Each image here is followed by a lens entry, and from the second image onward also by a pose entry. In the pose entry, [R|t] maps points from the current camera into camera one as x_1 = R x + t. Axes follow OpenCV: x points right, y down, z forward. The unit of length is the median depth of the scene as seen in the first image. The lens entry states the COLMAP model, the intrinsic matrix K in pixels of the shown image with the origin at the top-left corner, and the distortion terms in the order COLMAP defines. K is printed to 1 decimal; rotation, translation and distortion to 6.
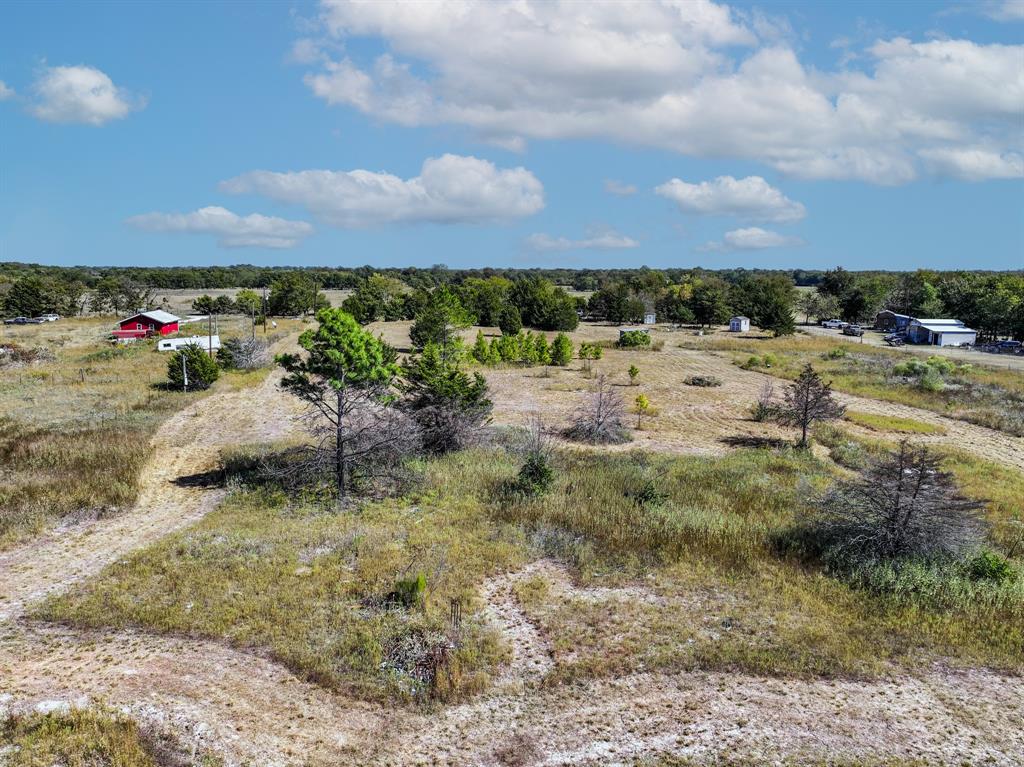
lens RADIAL K [[714.8, 0, 514.8], [0, 714.8, 381.3], [0, 0, 1]] dist [0.003633, 0.002329]
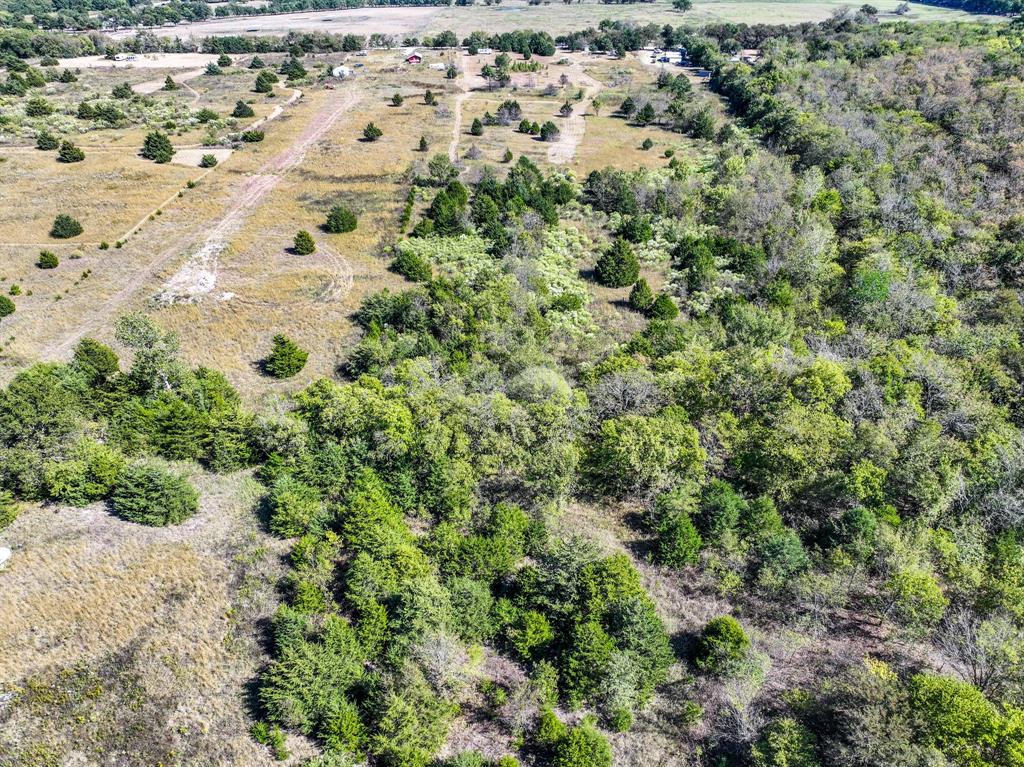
lens RADIAL K [[714.8, 0, 514.8], [0, 714.8, 381.3], [0, 0, 1]] dist [0.003633, 0.002329]
pose [[0.995494, 0.035700, -0.087843, 0.196592], [0.002015, 0.918240, 0.396020, -0.008356], [0.094799, -0.394413, 0.914030, -1.753585]]
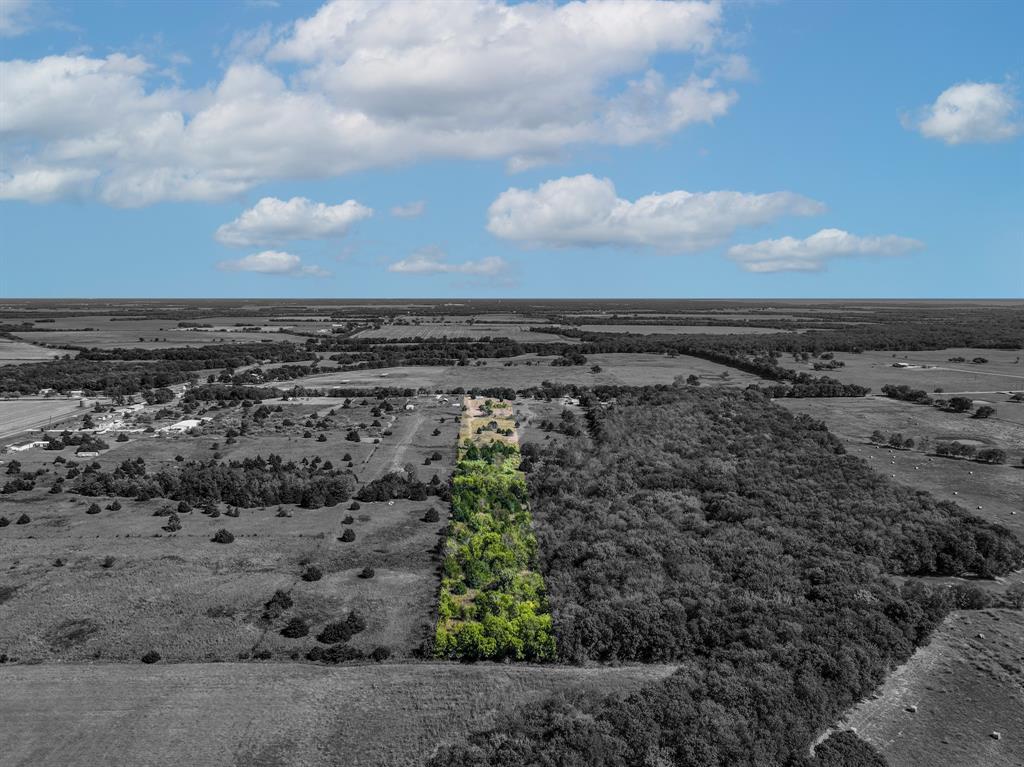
lens RADIAL K [[714.8, 0, 514.8], [0, 714.8, 381.3], [0, 0, 1]] dist [0.003633, 0.002329]
pose [[0.997753, 0.005895, -0.066739, 0.381600], [-0.007731, 0.999598, -0.027278, -0.055778], [0.066551, 0.027733, 0.997398, -3.736675]]
